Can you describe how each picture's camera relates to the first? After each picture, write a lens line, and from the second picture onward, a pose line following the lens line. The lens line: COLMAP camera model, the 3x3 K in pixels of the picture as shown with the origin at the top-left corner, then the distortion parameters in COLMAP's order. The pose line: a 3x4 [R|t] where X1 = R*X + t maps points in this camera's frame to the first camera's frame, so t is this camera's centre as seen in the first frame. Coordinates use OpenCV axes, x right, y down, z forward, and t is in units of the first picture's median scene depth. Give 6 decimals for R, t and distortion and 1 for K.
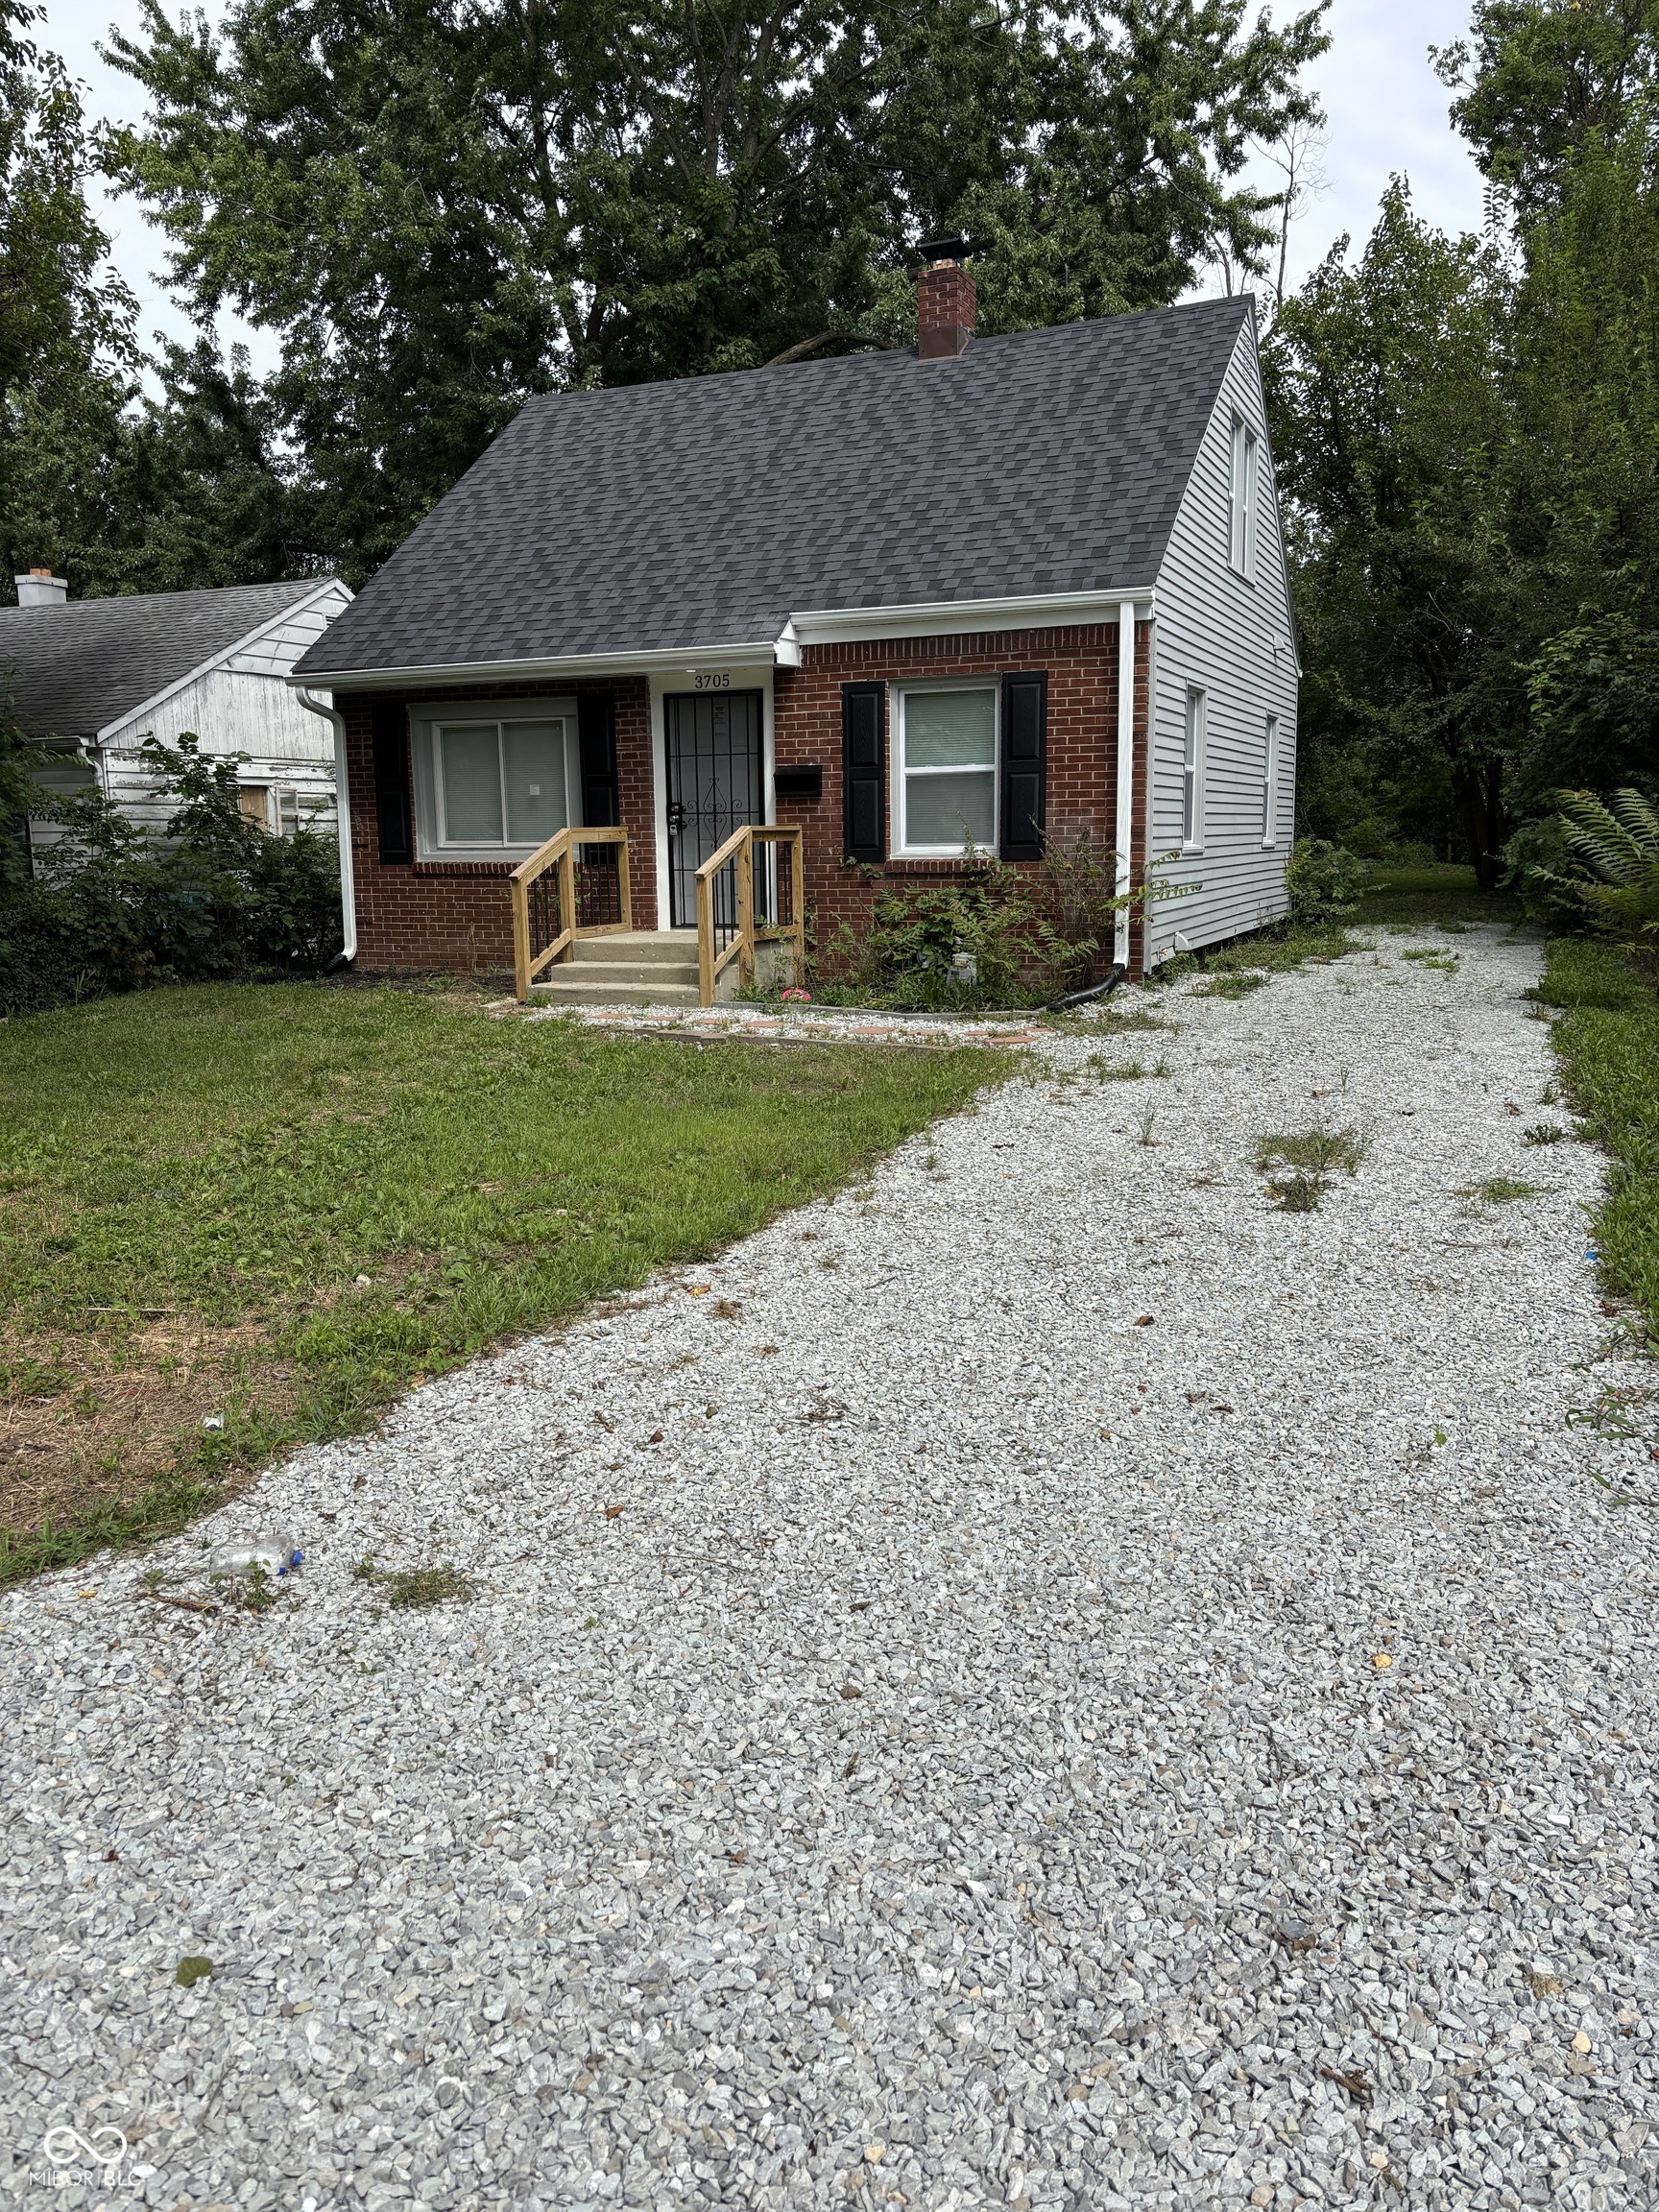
lens RADIAL K [[1662.4, 0, 825.2], [0, 1662.4, 1111.1], [0, 0, 1]] dist [0.061744, -0.052511]
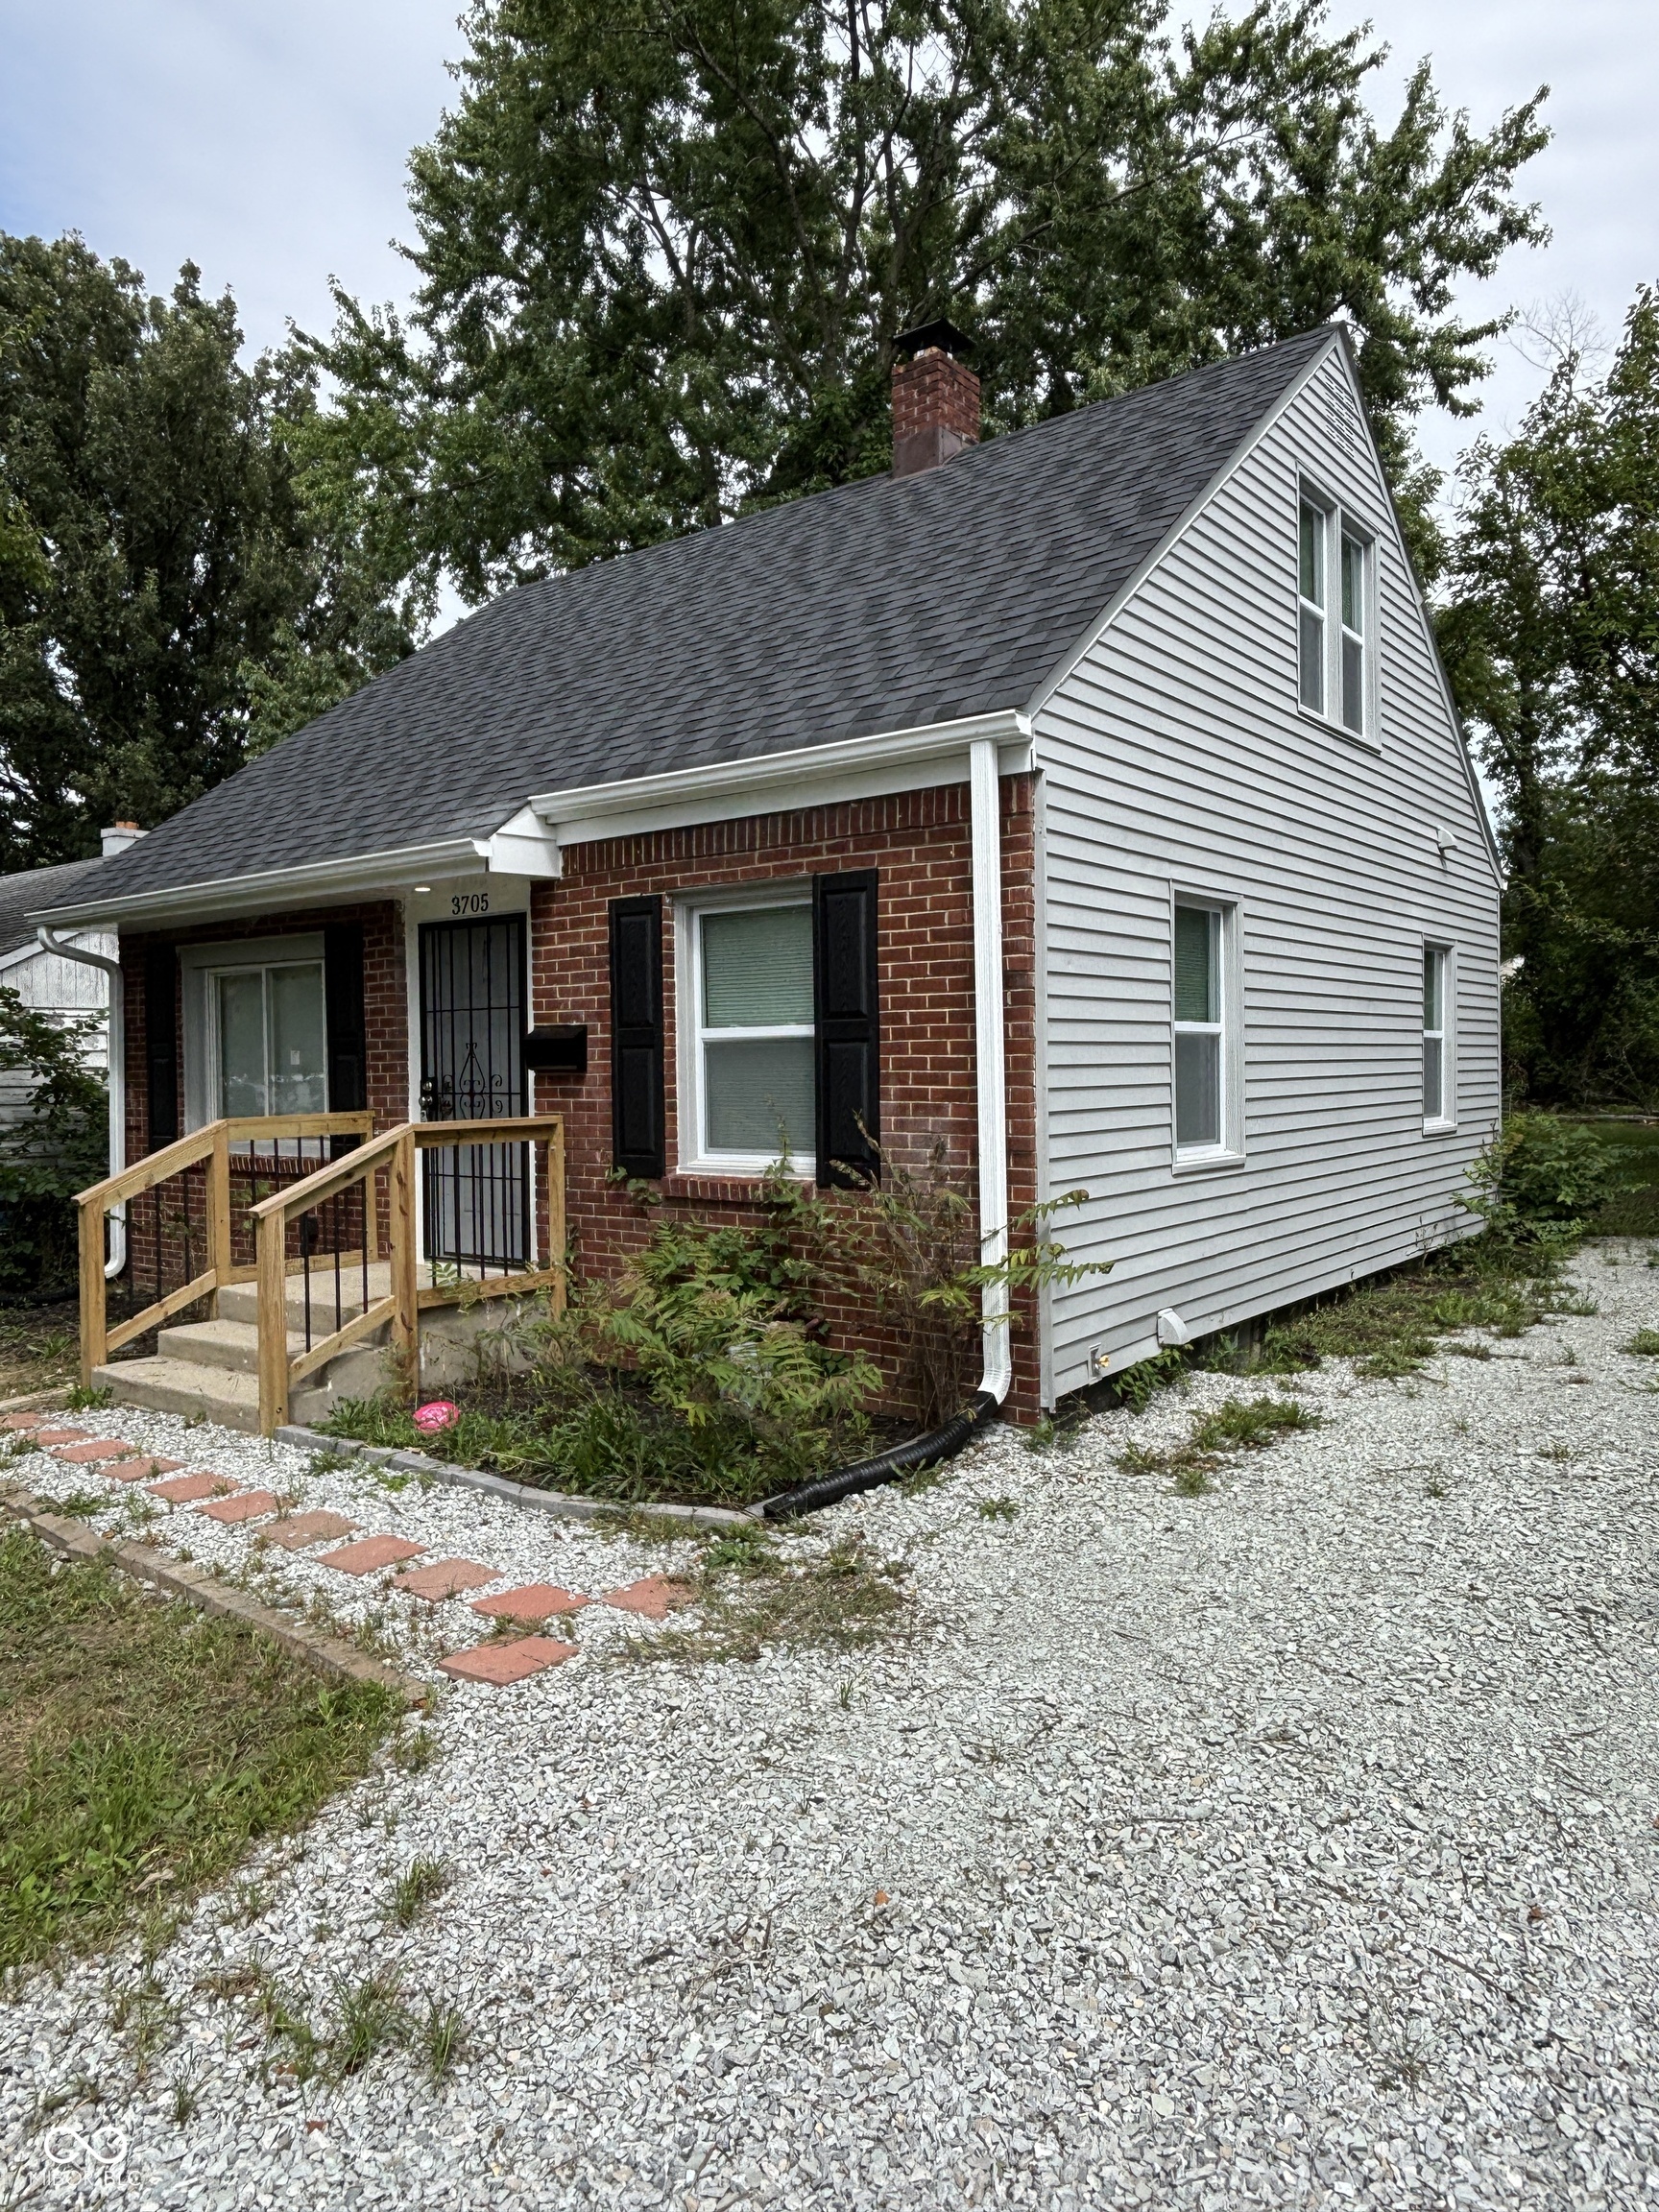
lens RADIAL K [[1472.2, 0, 844.1], [0, 1472.2, 1105.6], [0, 0, 1]] dist [-0.002102, 0.000269]
pose [[0.971418, 0.007700, -0.237249, 0.222817], [-0.038501, 0.991350, -0.125468, -0.108154], [0.234231, 0.131016, 0.963312, 0.474090]]
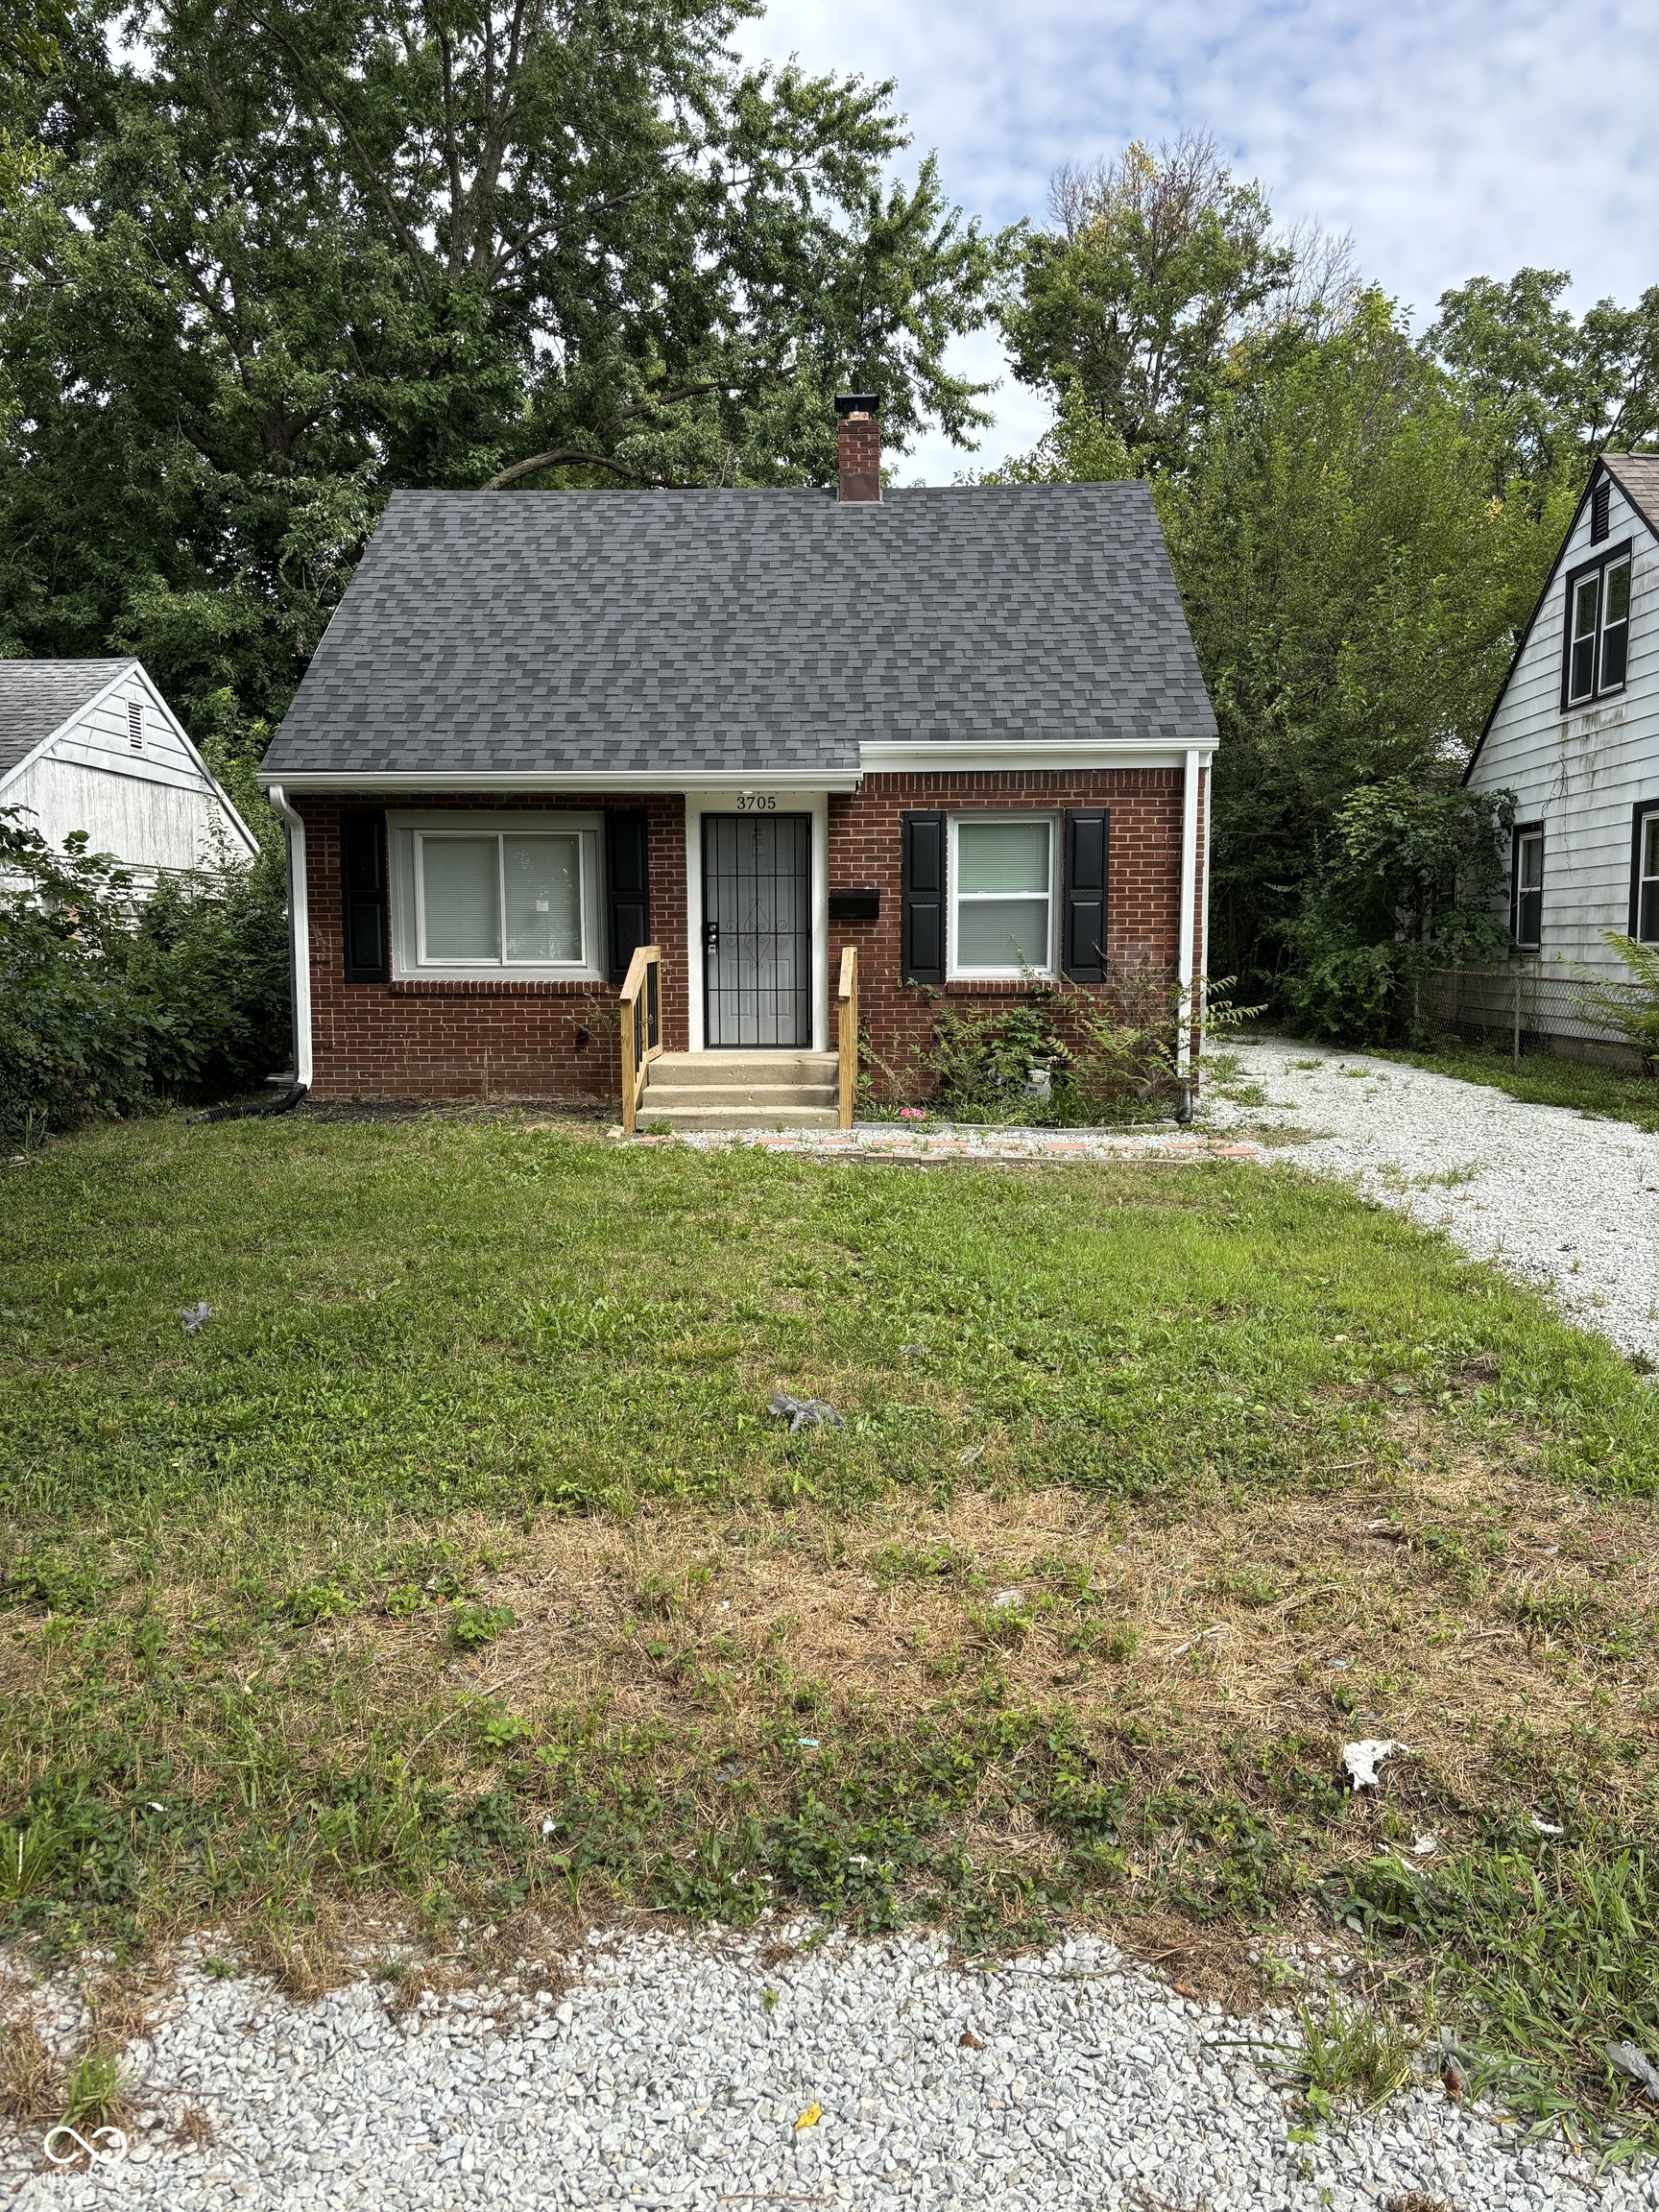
lens RADIAL K [[1662.4, 0, 839.3], [0, 1662.4, 1119.9], [0, 0, 1]] dist [0.061744, -0.052511]
pose [[0.927793, -0.027874, 0.372053, -0.398737], [0.049940, 0.997510, -0.049803, -0.016780], [-0.369738, 0.064787, 0.926874, 0.072753]]
